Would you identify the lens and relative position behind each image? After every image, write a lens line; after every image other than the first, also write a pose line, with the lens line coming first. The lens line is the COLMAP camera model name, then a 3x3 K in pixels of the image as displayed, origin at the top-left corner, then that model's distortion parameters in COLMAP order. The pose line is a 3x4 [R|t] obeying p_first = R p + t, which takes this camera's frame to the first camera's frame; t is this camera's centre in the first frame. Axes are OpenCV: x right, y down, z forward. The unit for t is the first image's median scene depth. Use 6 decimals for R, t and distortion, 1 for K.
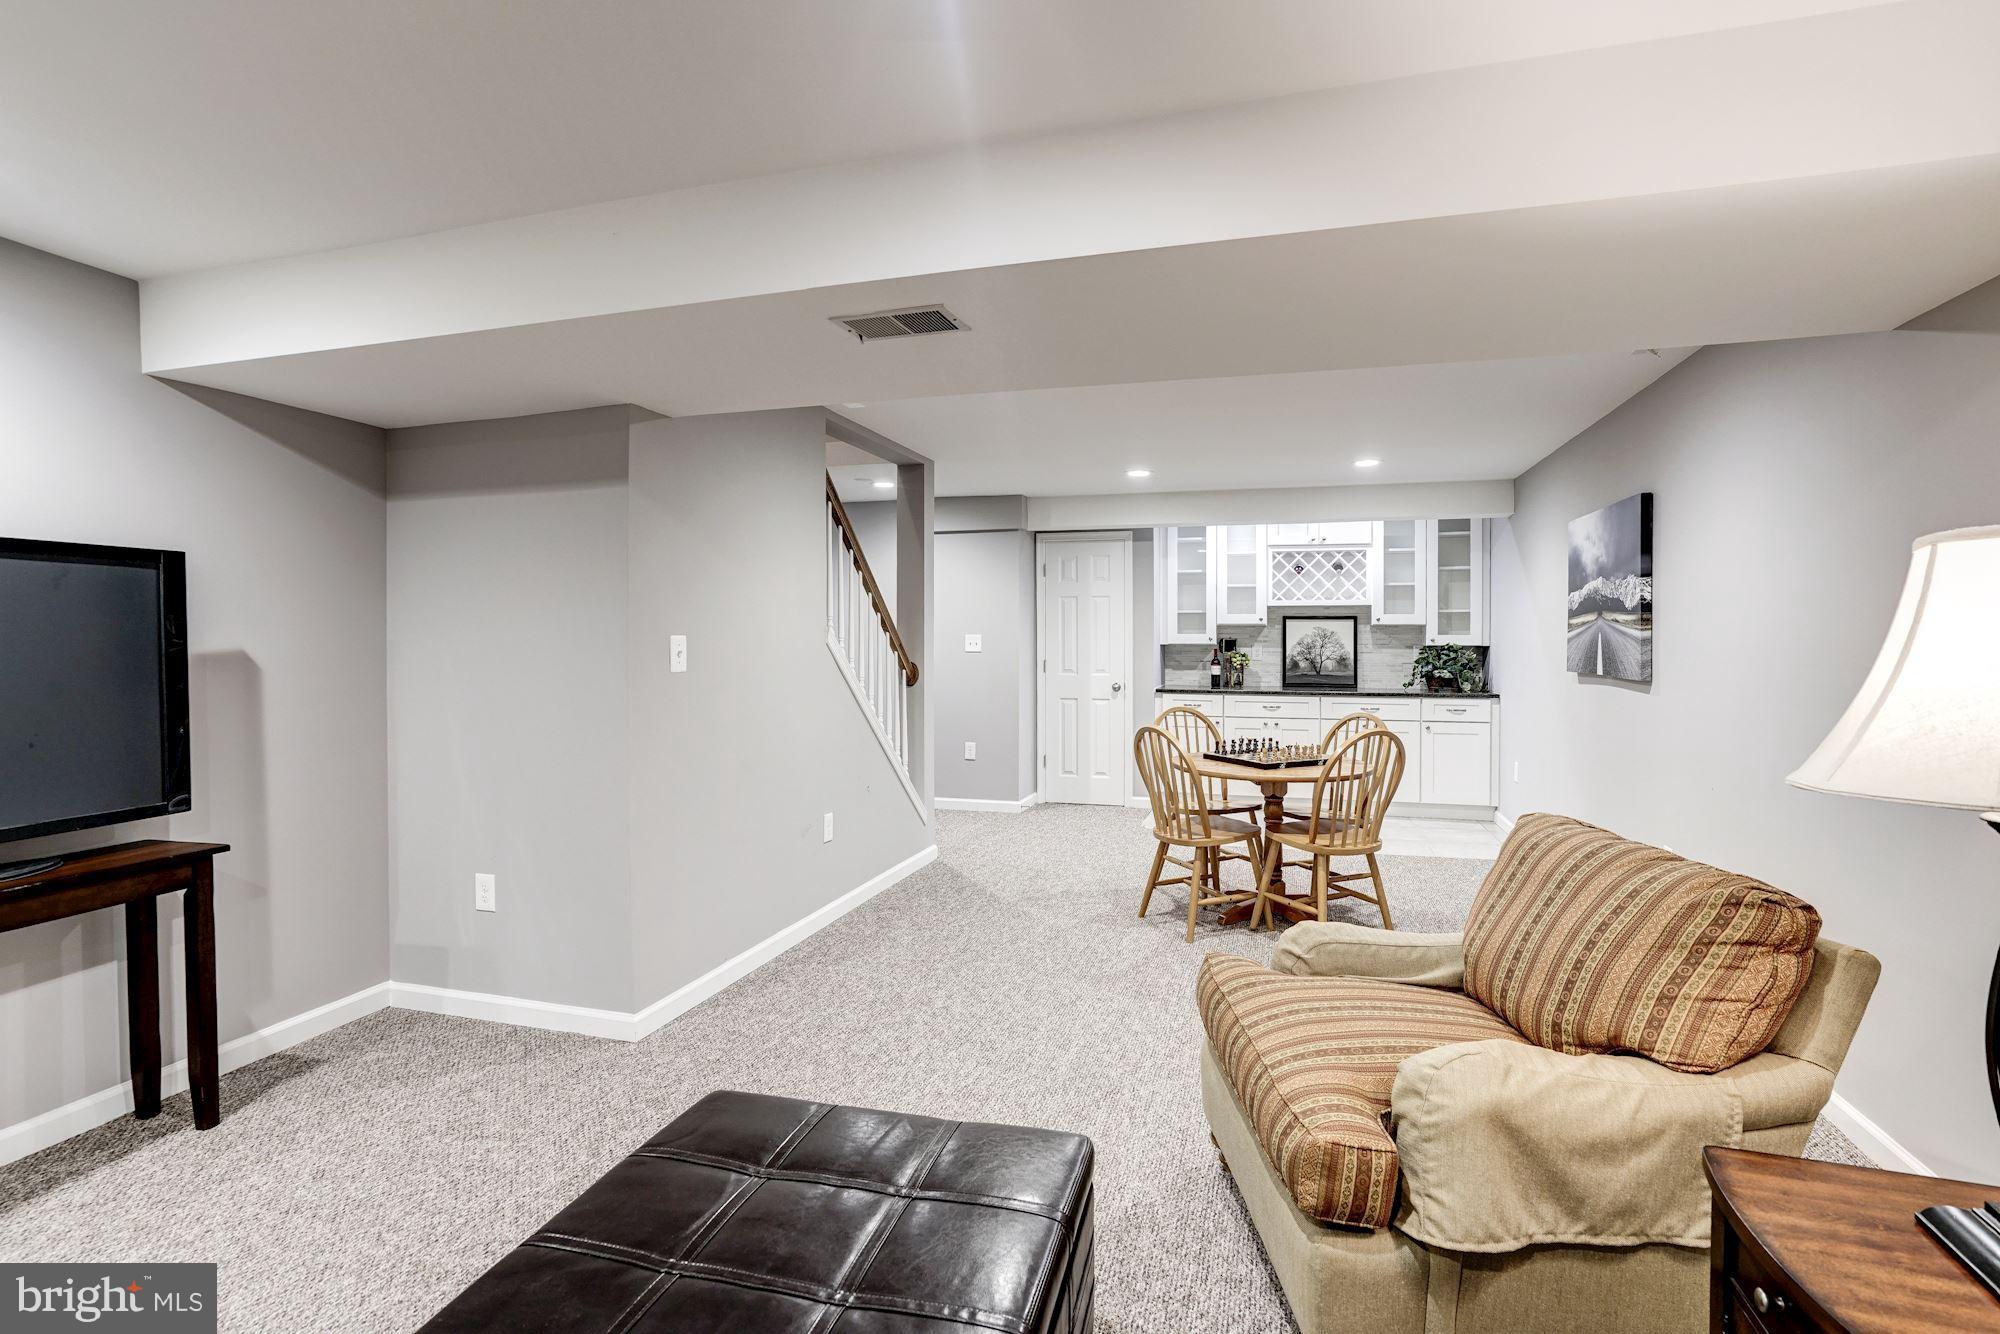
lens RADIAL K [[913.0, 0, 1000.8], [0, 913.0, 648.6], [0, 0, 1]] dist [0.000718, 0.000582]
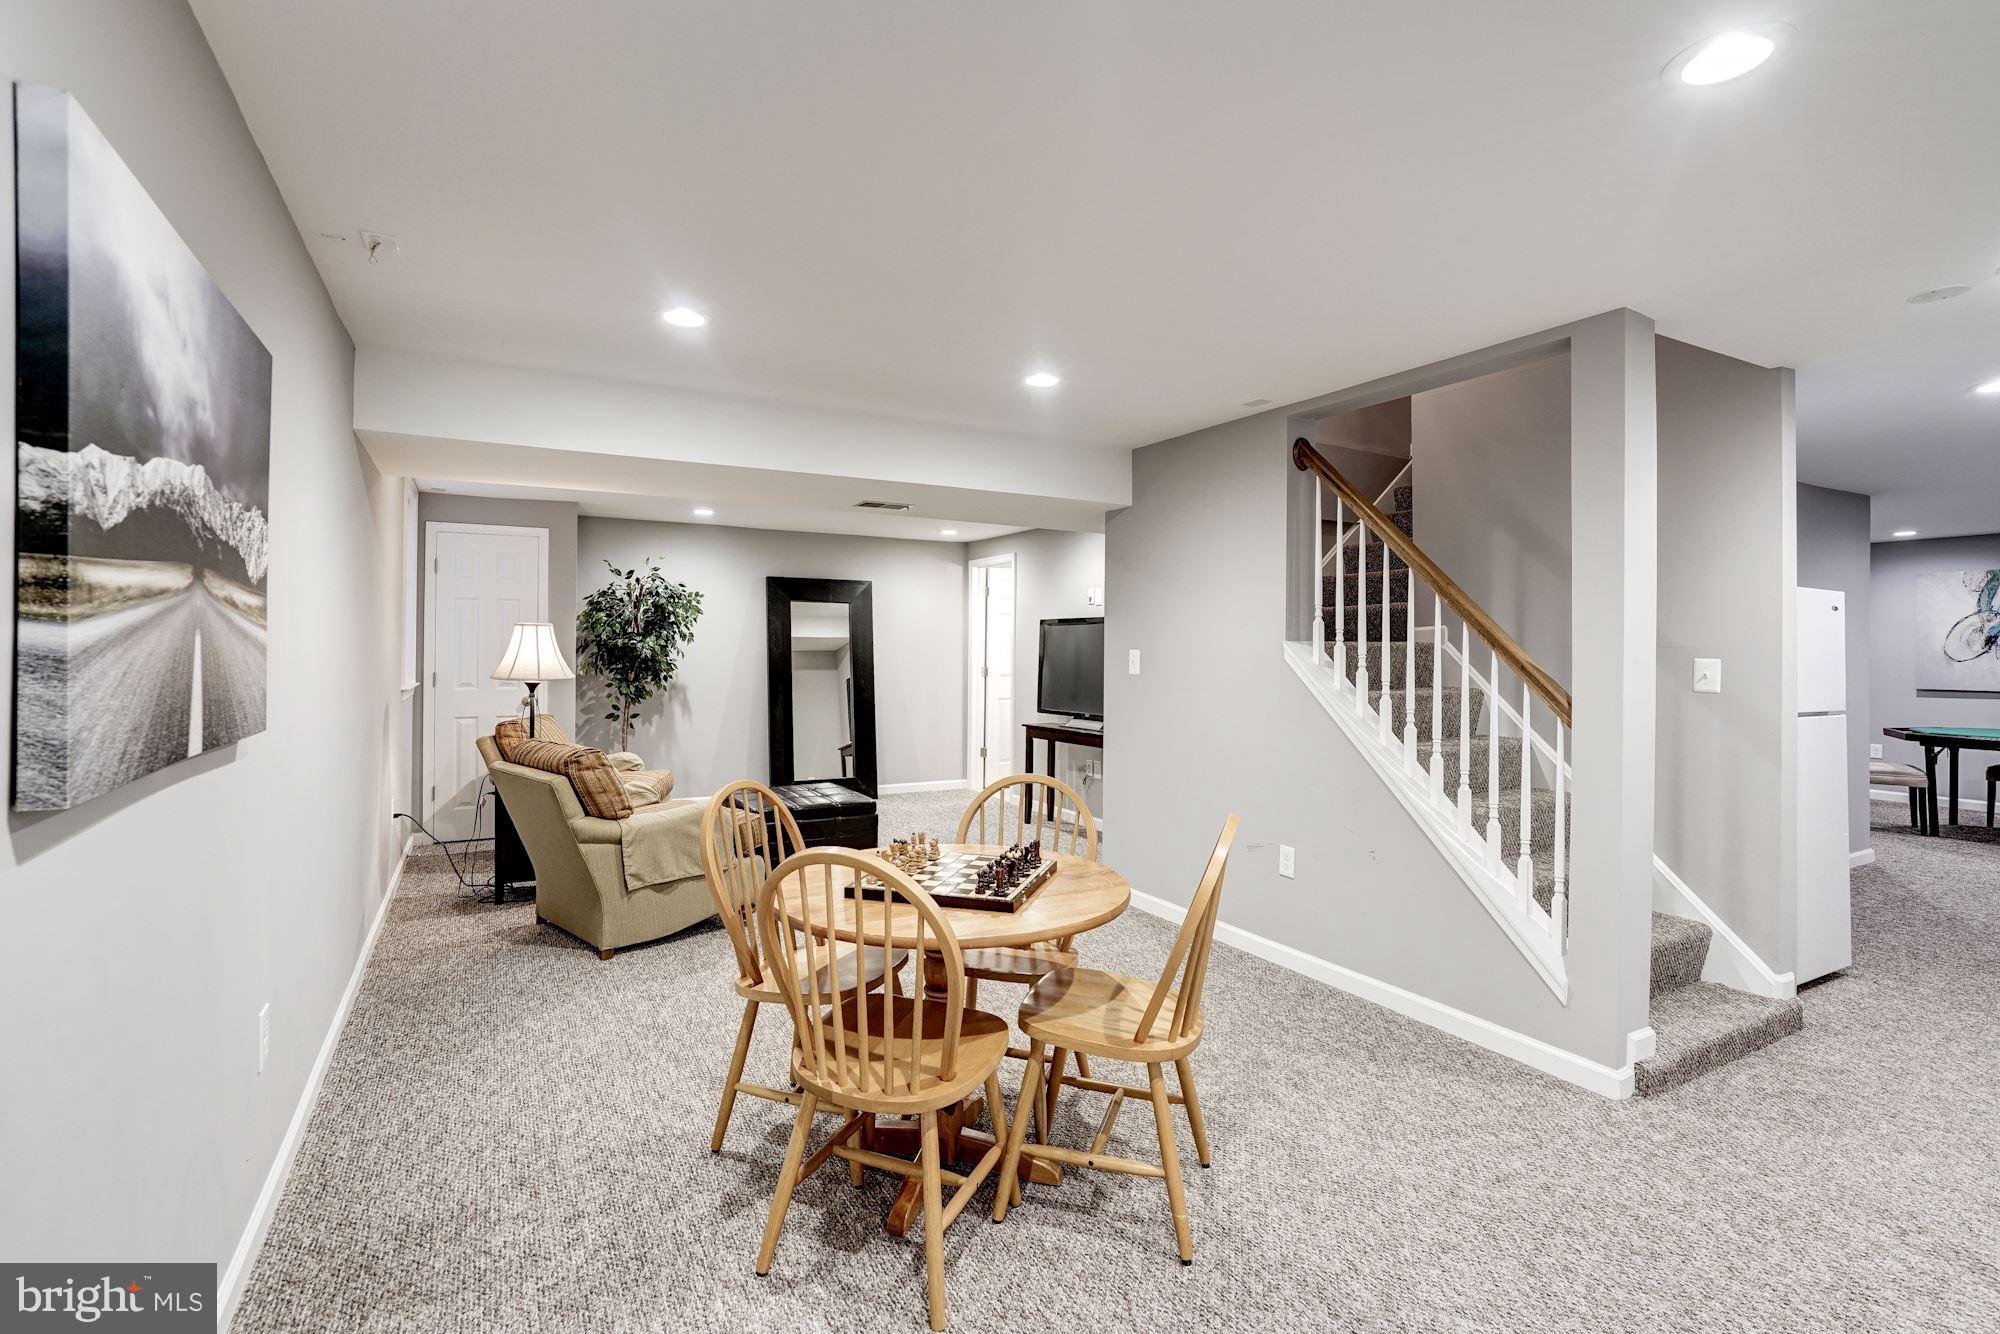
lens RADIAL K [[913.0, 0, 993.8], [0, 913.0, 661.5], [0, 0, 1]] dist [0.000718, 0.000582]
pose [[-0.653874, 0.005353, -0.756585, 1.653293], [-0.018855, 0.999549, 0.023367, -0.045921], [0.756369, 0.029544, -0.653478, 3.299980]]
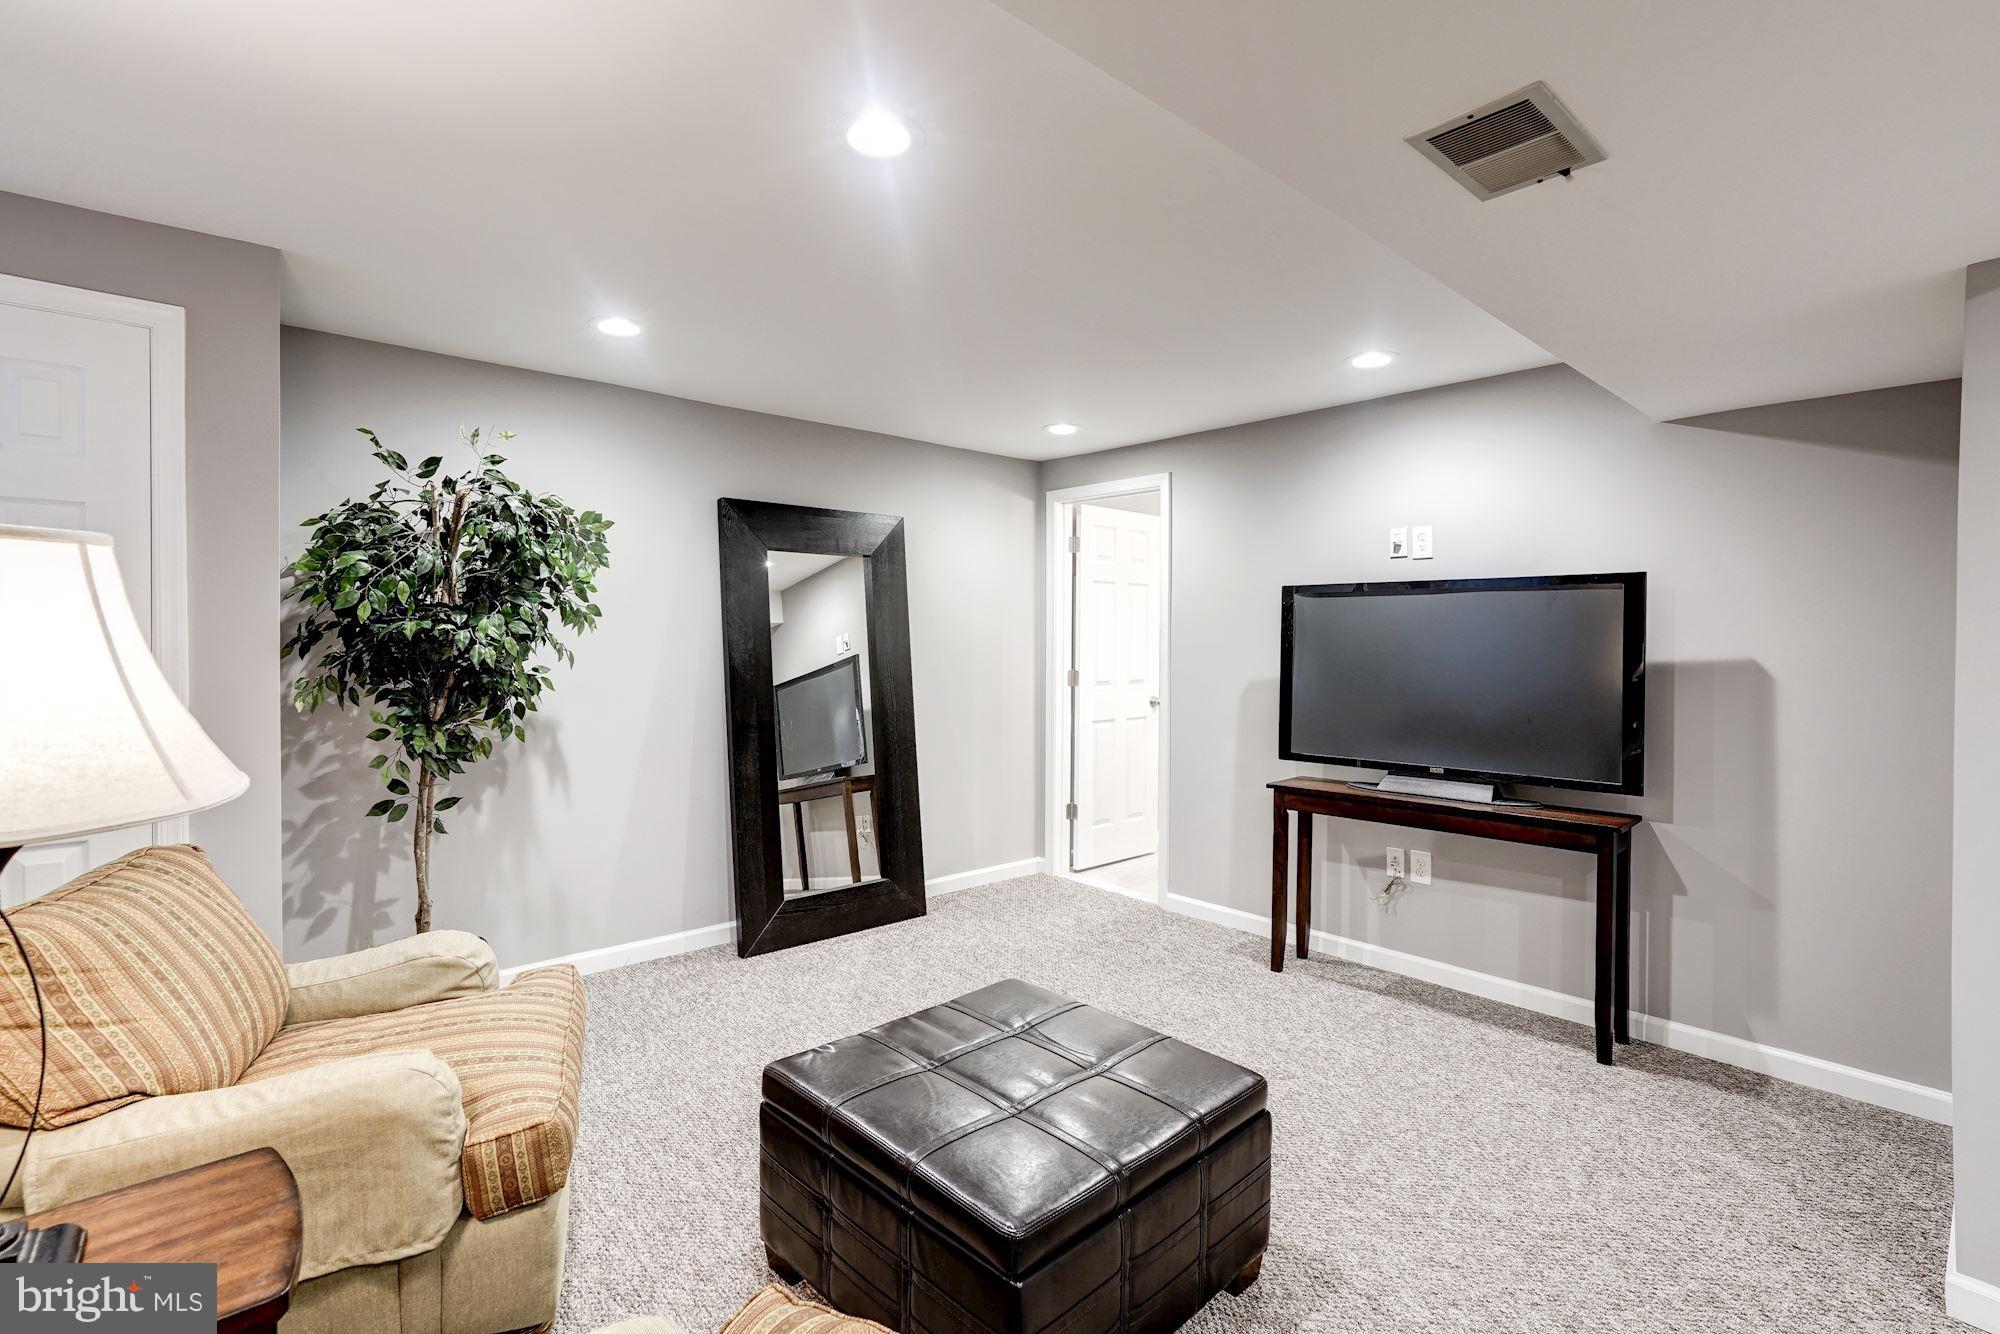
lens RADIAL K [[913.0, 0, 1008.1], [0, 913.0, 658.5], [0, 0, 1]] dist [0.000718, 0.000582]
pose [[-0.463014, 0.018683, -0.886154, 0.485668], [-0.018021, 0.999373, 0.030486, -0.016970], [0.886168, 0.030085, -0.462387, 0.806747]]
